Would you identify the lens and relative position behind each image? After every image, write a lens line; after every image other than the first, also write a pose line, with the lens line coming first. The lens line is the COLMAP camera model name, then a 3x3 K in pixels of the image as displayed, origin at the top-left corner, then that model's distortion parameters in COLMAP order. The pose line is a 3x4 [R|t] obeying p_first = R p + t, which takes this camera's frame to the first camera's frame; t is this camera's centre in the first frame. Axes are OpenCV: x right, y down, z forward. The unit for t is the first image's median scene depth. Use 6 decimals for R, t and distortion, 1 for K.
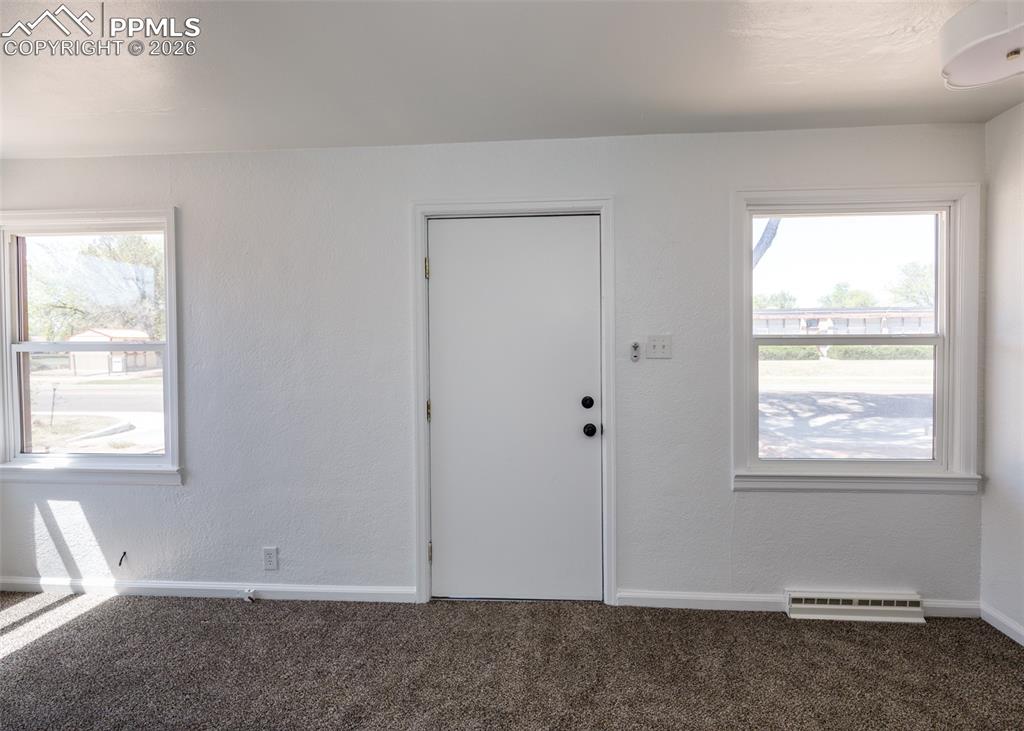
lens RADIAL K [[471.1, 0, 528.0], [0, 471.1, 354.6], [0, 0, 1]] dist [0.011843, 0.000022]
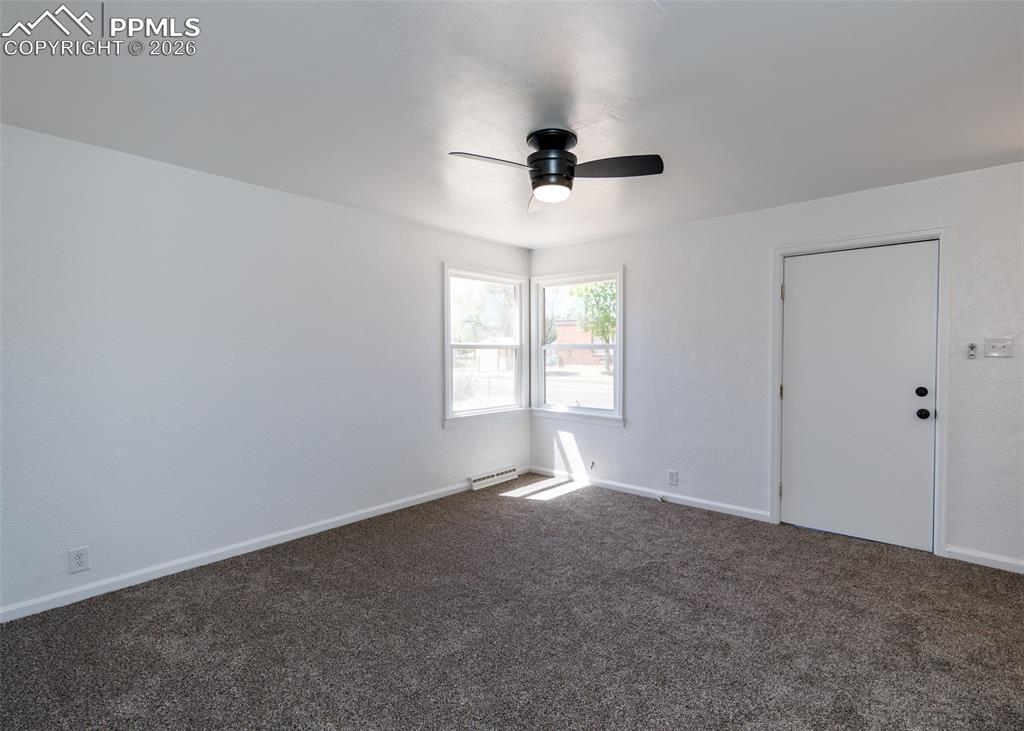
lens RADIAL K [[493.9, 0, 542.7], [0, 493.9, 365.0], [0, 0, 1]] dist [-0.002314, -0.001451]
pose [[0.819964, 0.021901, -0.571996, 0.048745], [-0.017176, 0.999759, 0.013658, 0.030010], [0.572157, -0.001375, 0.820143, -0.637477]]
